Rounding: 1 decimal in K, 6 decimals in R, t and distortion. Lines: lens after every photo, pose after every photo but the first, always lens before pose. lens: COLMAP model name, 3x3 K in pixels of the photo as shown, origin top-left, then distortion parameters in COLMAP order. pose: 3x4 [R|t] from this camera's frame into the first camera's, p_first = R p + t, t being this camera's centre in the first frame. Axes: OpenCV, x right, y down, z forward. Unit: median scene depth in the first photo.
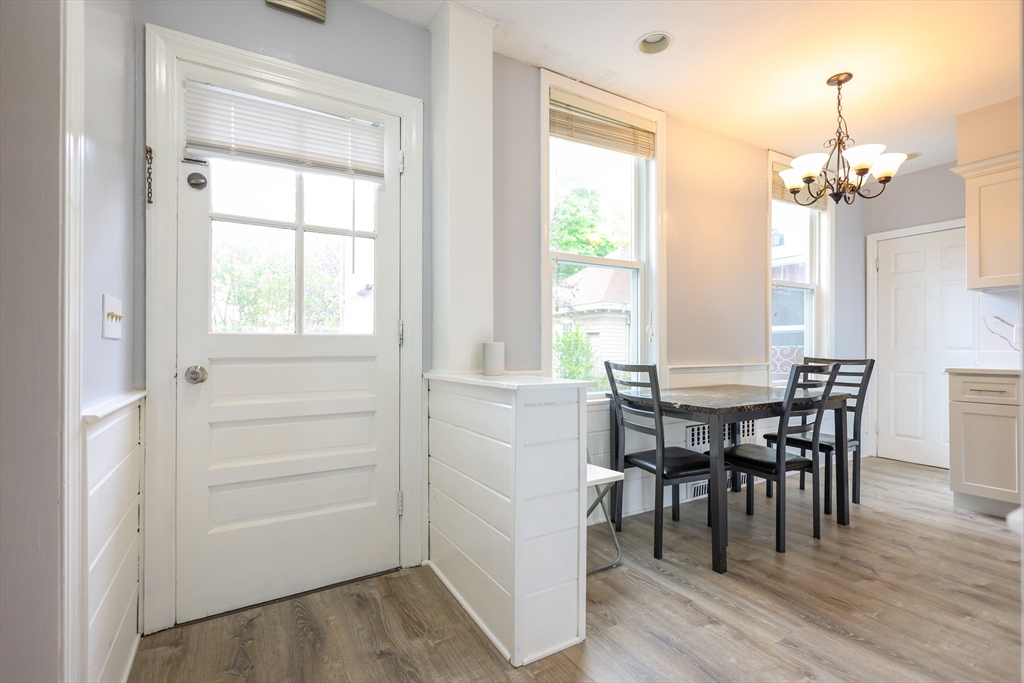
lens RADIAL K [[468.9, 0, 516.1], [0, 468.9, 341.0], [0, 0, 1]] dist [0.000515, 0.000100]
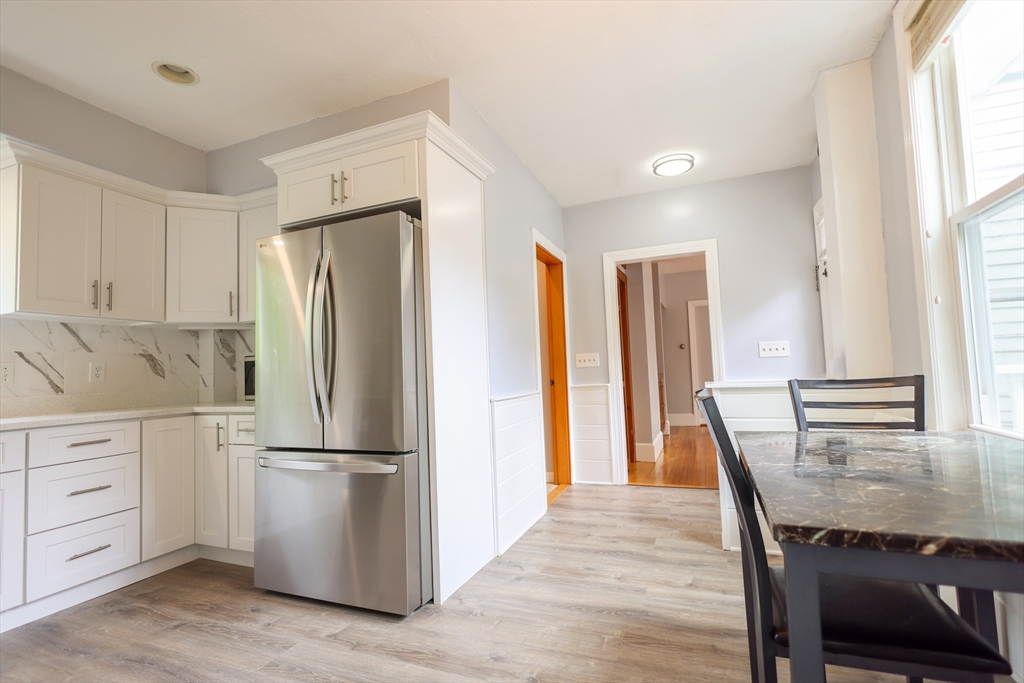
lens RADIAL K [[469.1, 0, 508.0], [0, 469.1, 346.7], [0, 0, 1]] dist [-0.000178, 0.000455]
pose [[-0.796425, 0.003049, -0.604730, 0.897966], [0.047465, 0.997218, -0.057483, 0.009279], [0.602872, -0.074485, -0.794353, 1.004241]]
